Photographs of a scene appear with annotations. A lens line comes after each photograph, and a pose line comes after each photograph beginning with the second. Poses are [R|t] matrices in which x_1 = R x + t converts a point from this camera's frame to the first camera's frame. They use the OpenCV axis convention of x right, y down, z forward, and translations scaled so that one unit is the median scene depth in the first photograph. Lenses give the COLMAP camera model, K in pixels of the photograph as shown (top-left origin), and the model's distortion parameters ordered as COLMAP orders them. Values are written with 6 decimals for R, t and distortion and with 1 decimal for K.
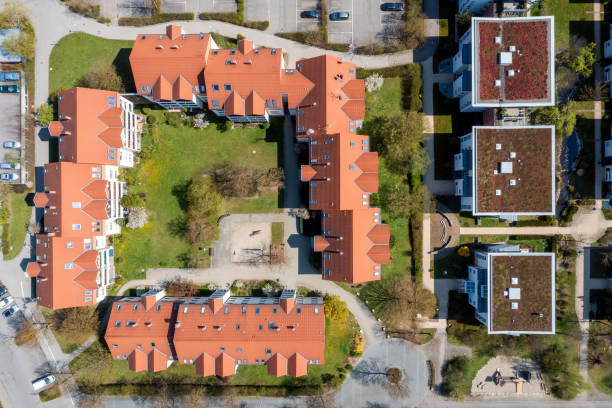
lens RADIAL K [[487.3, 0, 309.8], [0, 487.3, 201.3], [0, 0, 1]] dist [-0.013641, 0.004332]
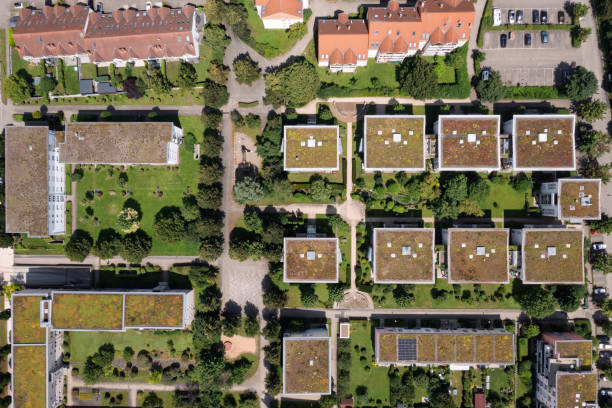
lens RADIAL K [[487.3, 0, 306.0], [0, 487.3, 207.7], [0, 0, 1]] dist [-0.013641, 0.004332]
pose [[-0.006834, 0.999479, 0.031542, 0.516046], [-0.999667, -0.007614, 0.024671, 0.151568], [0.024899, -0.031363, 0.999198, -0.439107]]
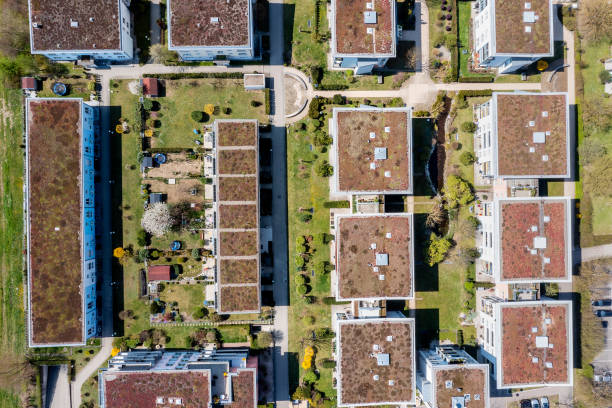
lens RADIAL K [[487.3, 0, 311.0], [0, 487.3, 209.2], [0, 0, 1]] dist [-0.013641, 0.004332]
pose [[-0.999949, 0.009790, -0.002473, 0.808708], [-0.009780, -0.999944, -0.003975, -0.192650], [-0.002512, -0.003950, 0.999989, -0.035743]]
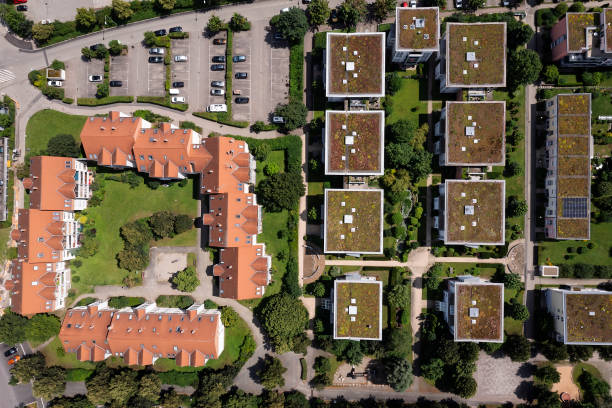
lens RADIAL K [[487.3, 0, 308.2], [0, 487.3, 202.8], [0, 0, 1]] dist [-0.013641, 0.004332]
pose [[0.999747, 0.017919, -0.013606, 0.278203], [-0.018085, 0.999763, -0.012146, -0.087433], [0.013385, 0.012389, 0.999834, -0.352394]]
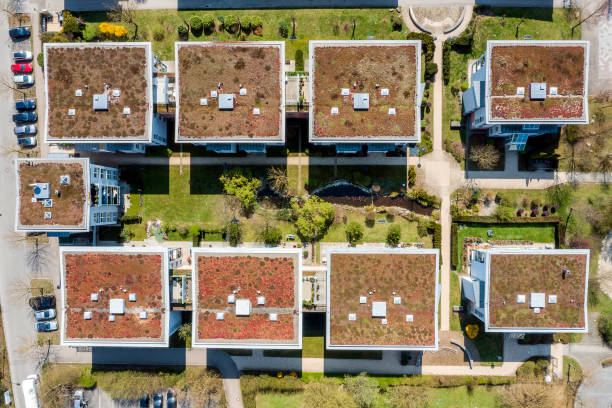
lens RADIAL K [[487.3, 0, 302.0], [0, 487.3, 201.4], [0, 0, 1]] dist [-0.013641, 0.004332]
pose [[0.010161, -0.999620, 0.025642, 0.504308], [0.999370, 0.009279, -0.034269, -0.153490], [0.034018, 0.025974, 0.999084, 0.171627]]
